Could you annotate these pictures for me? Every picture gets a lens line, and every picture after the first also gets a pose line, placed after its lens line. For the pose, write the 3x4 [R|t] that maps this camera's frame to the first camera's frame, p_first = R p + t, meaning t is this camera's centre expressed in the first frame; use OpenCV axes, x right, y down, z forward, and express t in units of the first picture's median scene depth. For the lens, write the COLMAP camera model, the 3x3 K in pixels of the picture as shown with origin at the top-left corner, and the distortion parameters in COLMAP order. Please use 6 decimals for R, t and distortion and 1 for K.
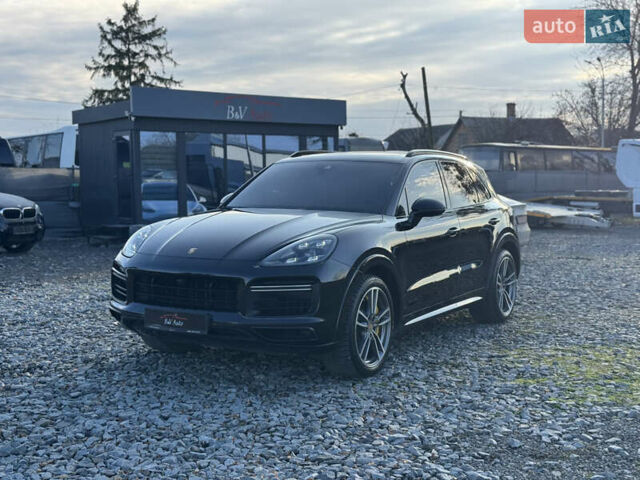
lens RADIAL K [[890.4, 0, 320.0], [0, 890.4, 240.0], [0, 0, 1]] dist [0.194831, -0.406766]
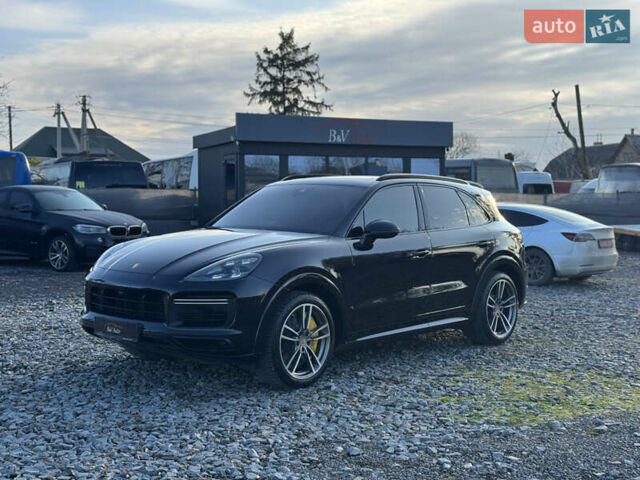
lens RADIAL K [[890.4, 0, 320.0], [0, 890.4, 240.0], [0, 0, 1]] dist [0.194831, -0.406766]
pose [[0.979975, 0.013887, -0.198634, 0.103230], [-0.018371, 0.999616, -0.020748, -0.000409], [0.198270, 0.023982, 0.979854, -0.014187]]
